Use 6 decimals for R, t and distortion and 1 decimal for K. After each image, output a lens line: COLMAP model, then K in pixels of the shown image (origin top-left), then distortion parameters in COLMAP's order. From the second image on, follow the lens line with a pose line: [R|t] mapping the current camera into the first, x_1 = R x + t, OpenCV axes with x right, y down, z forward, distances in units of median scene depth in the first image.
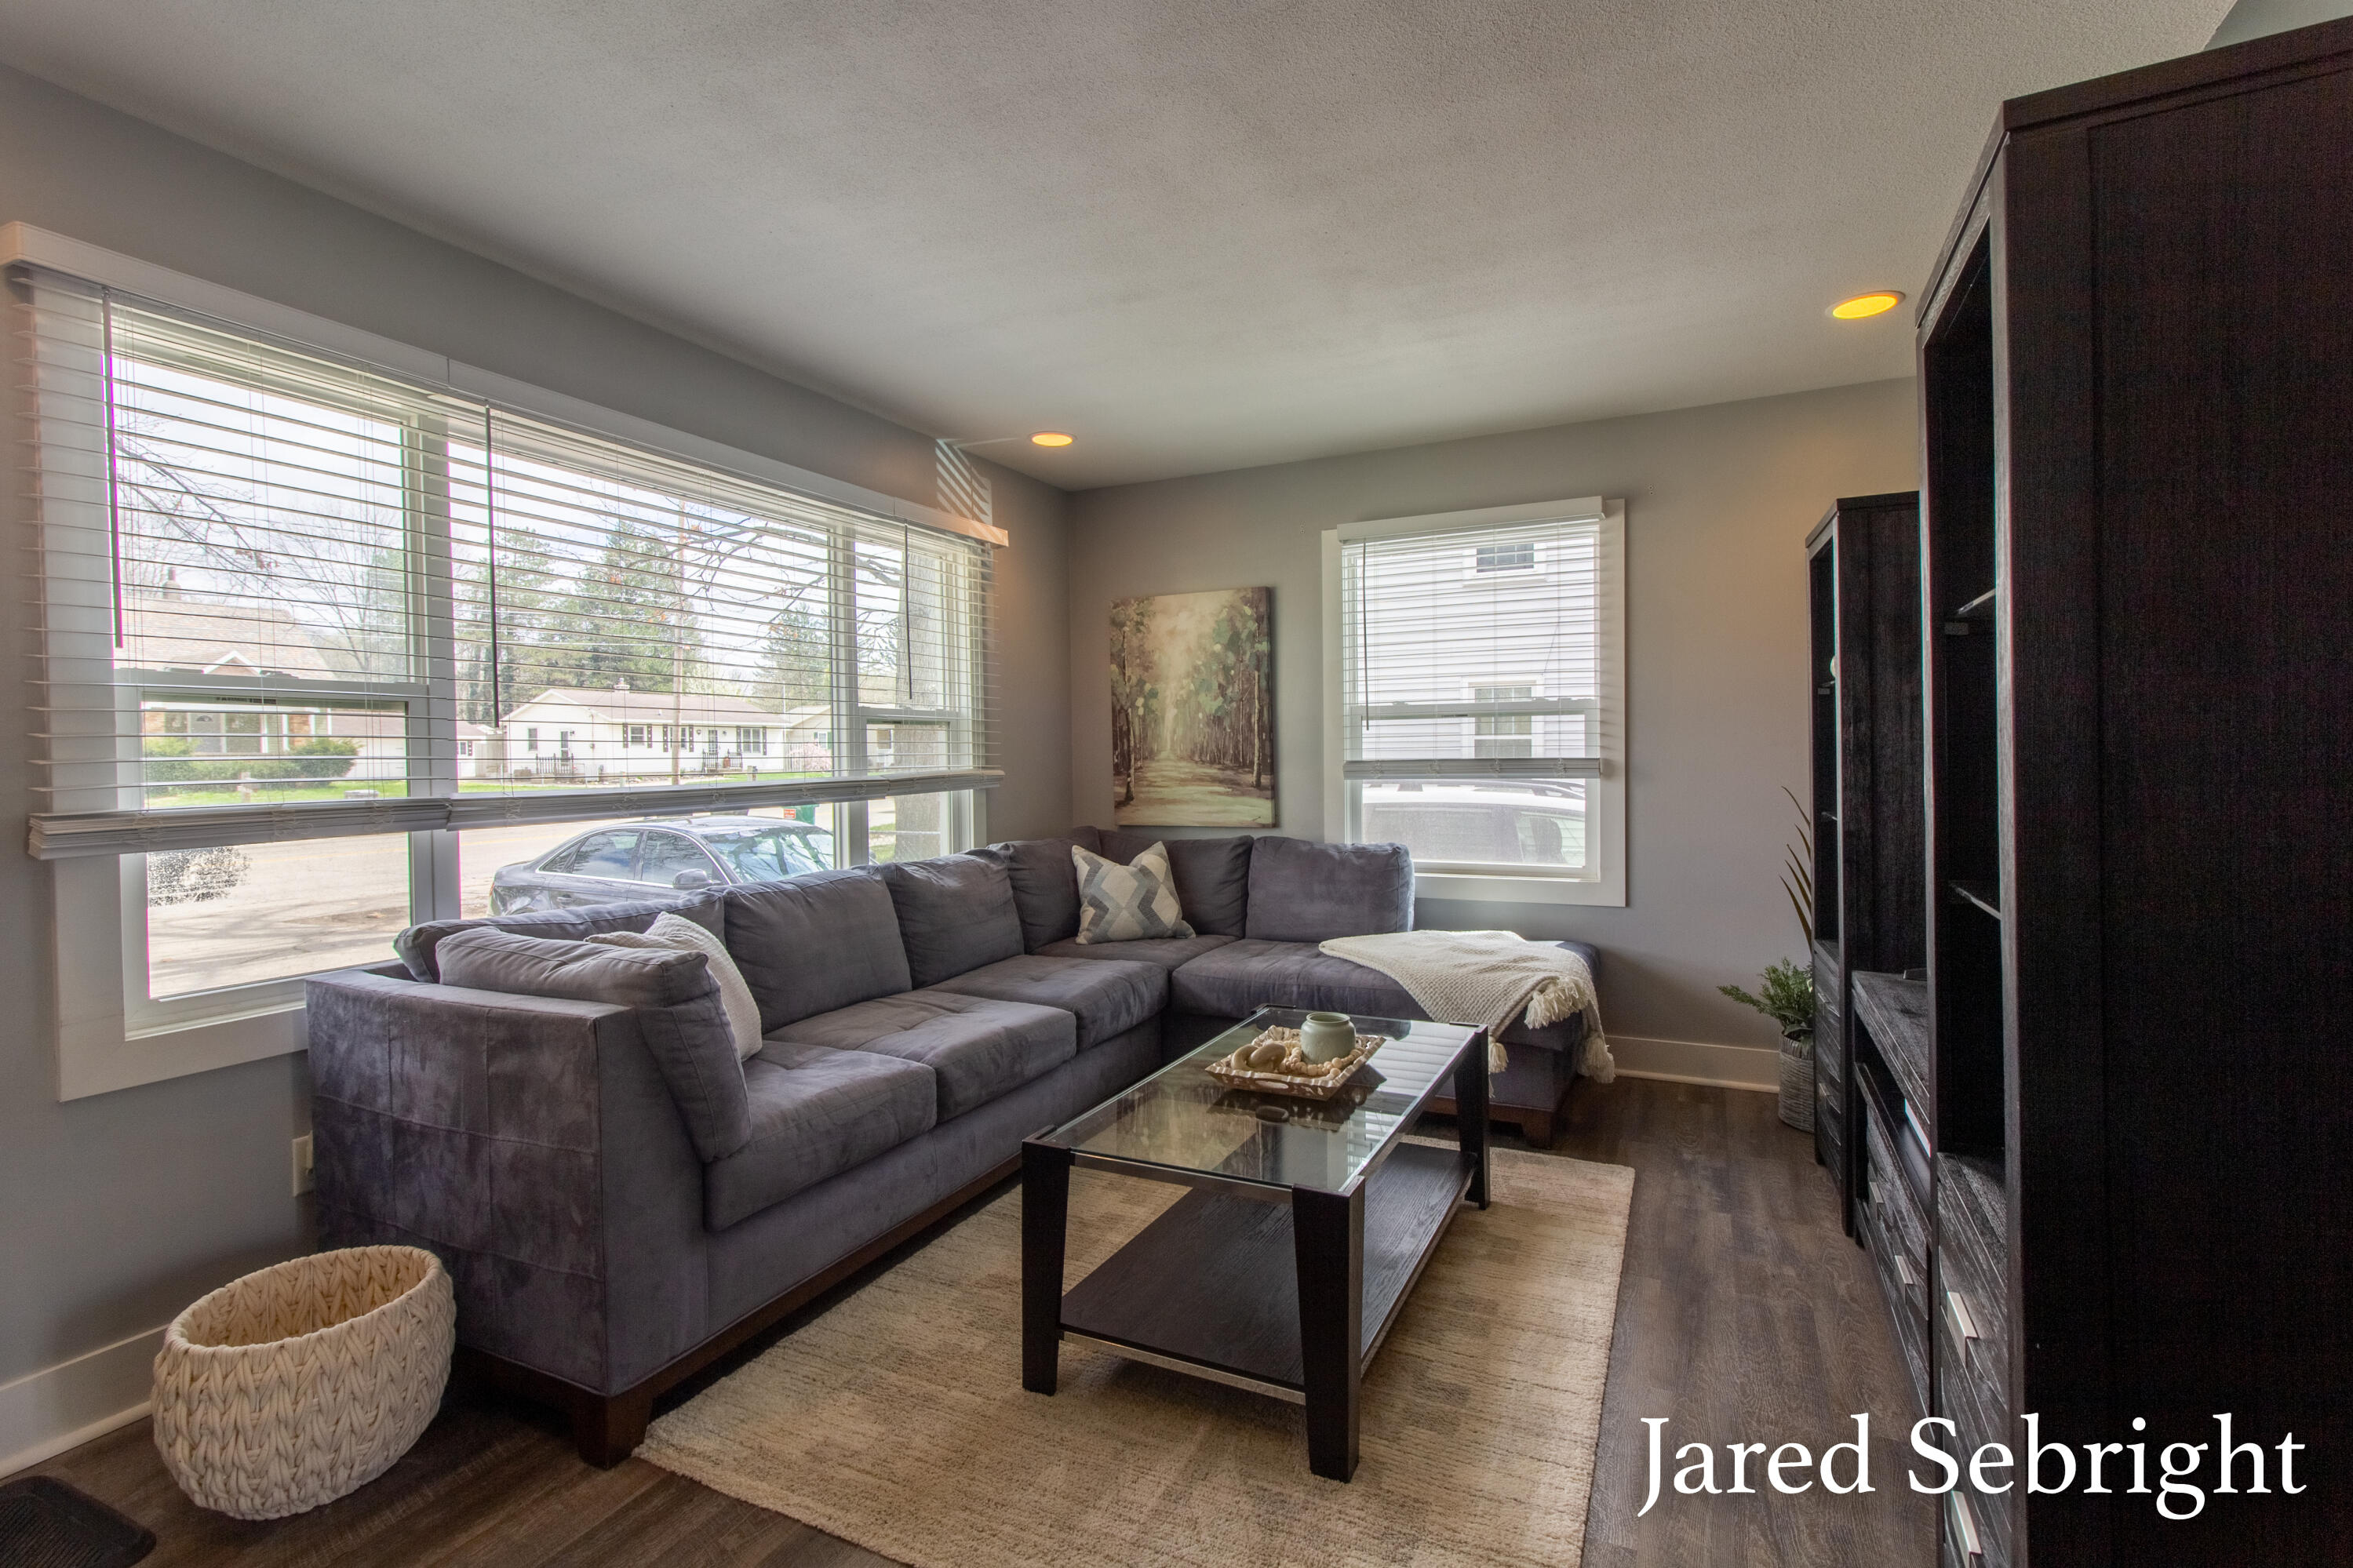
lens RADIAL K [[1093.1, 0, 1189.6], [0, 1093.1, 771.1], [0, 0, 1]] dist [0.008645, -0.000572]
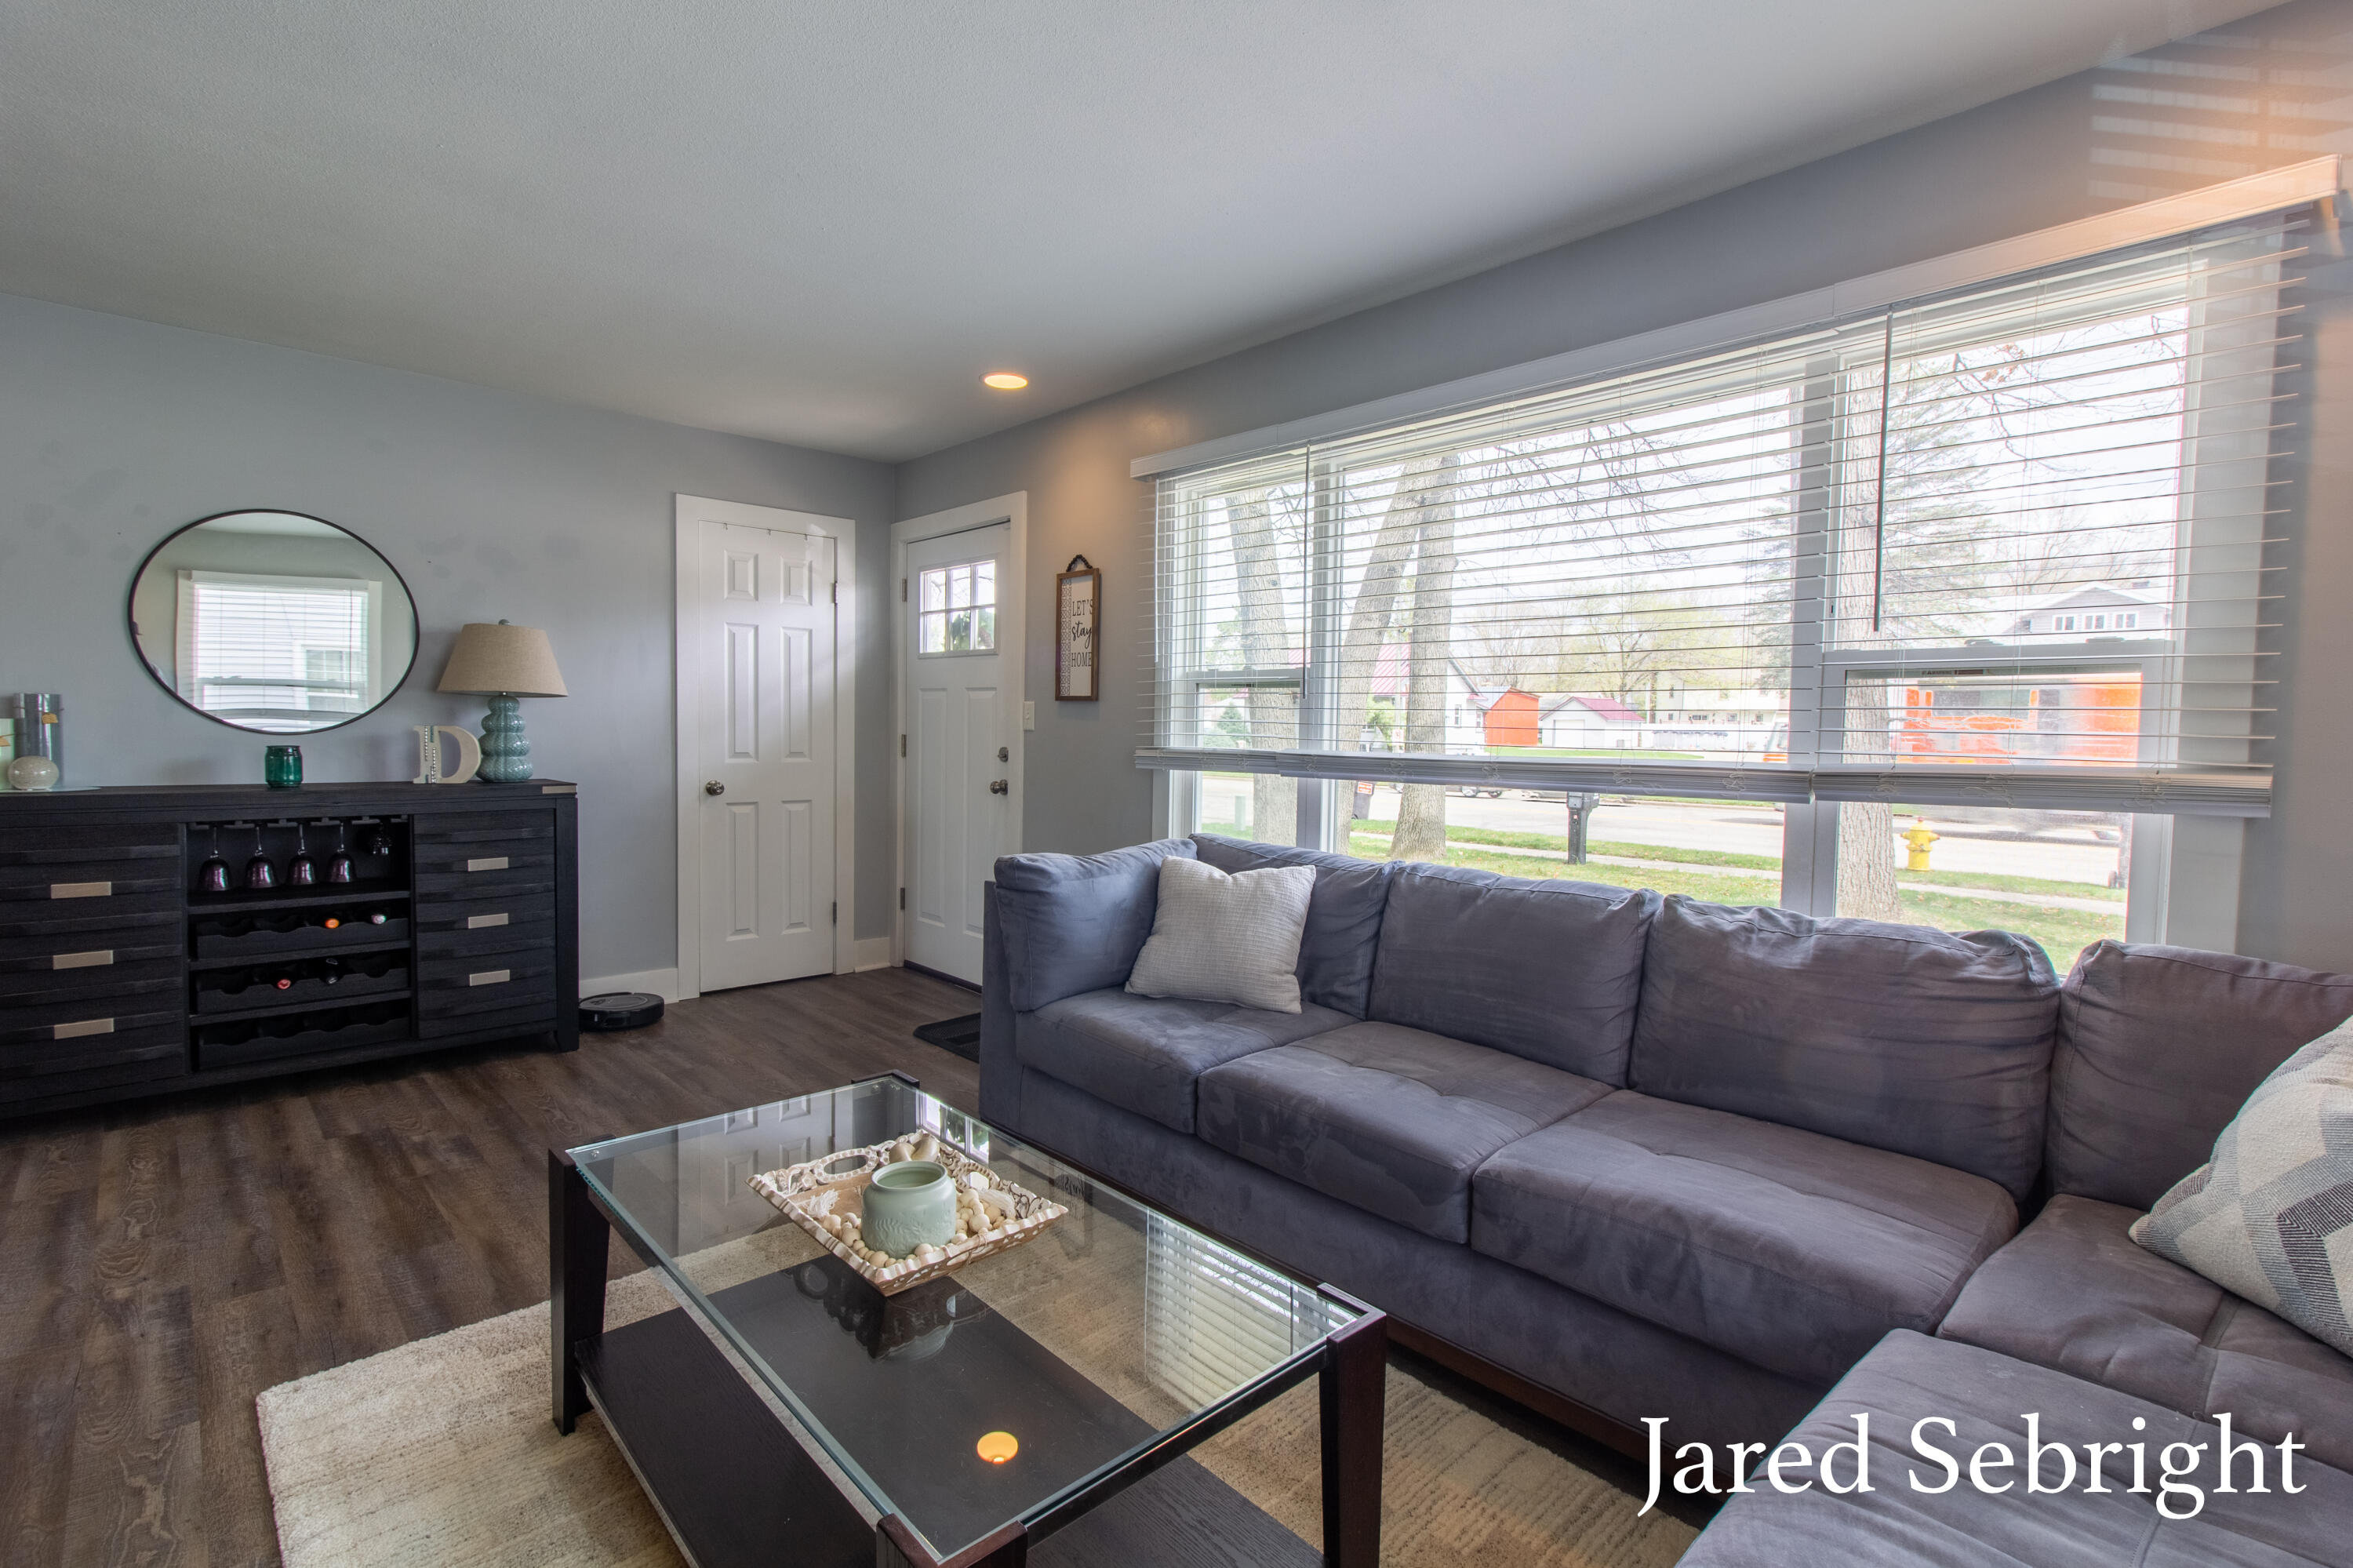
lens RADIAL K [[1093.3, 0, 1186.8], [0, 1093.3, 773.4], [0, 0, 1]] dist [0.008645, -0.000572]
pose [[-0.369634, 0.048925, -0.927888, 0.333291], [-0.024890, 0.997733, 0.062523, -0.016446], [0.928844, 0.046206, -0.367578, 0.742016]]
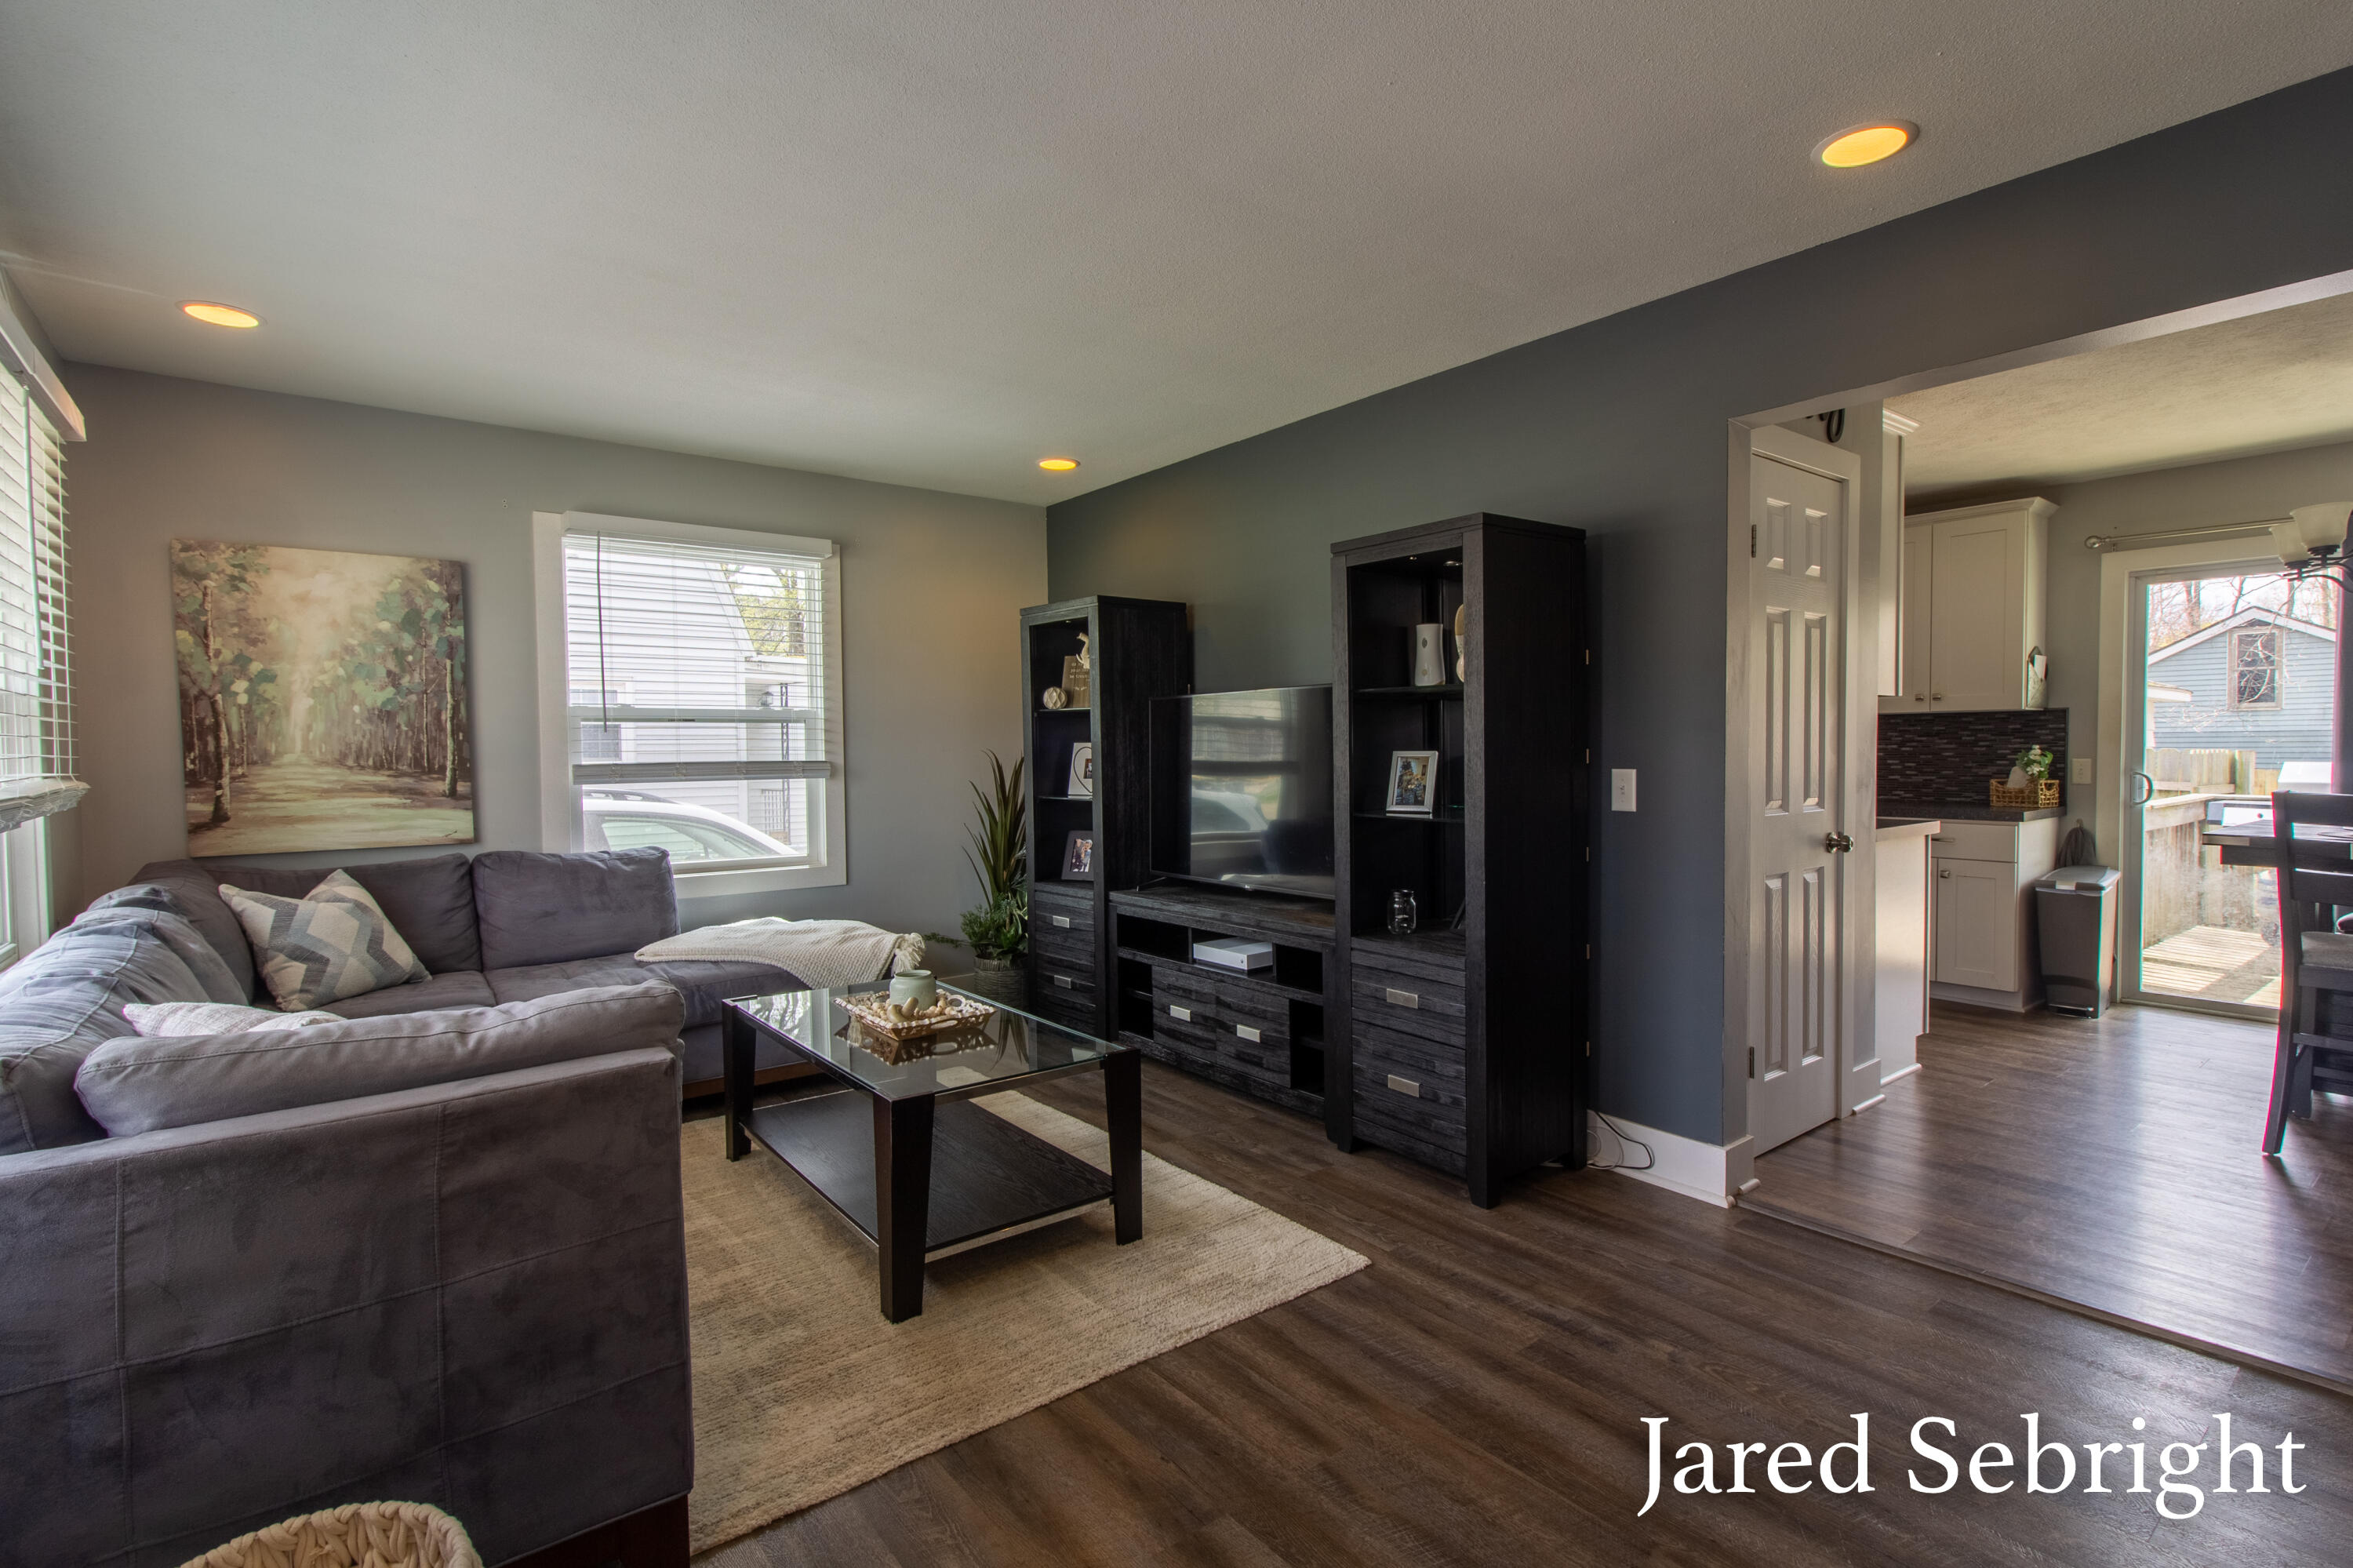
lens RADIAL K [[1093.3, 0, 1211.9], [0, 1093.3, 782.7], [0, 0, 1]] dist [0.008645, -0.000572]
pose [[0.437462, -0.019786, 0.899019, -0.445741], [0.016586, 0.999765, 0.013932, 0.001905], [-0.899084, 0.008816, 0.437687, 0.097300]]
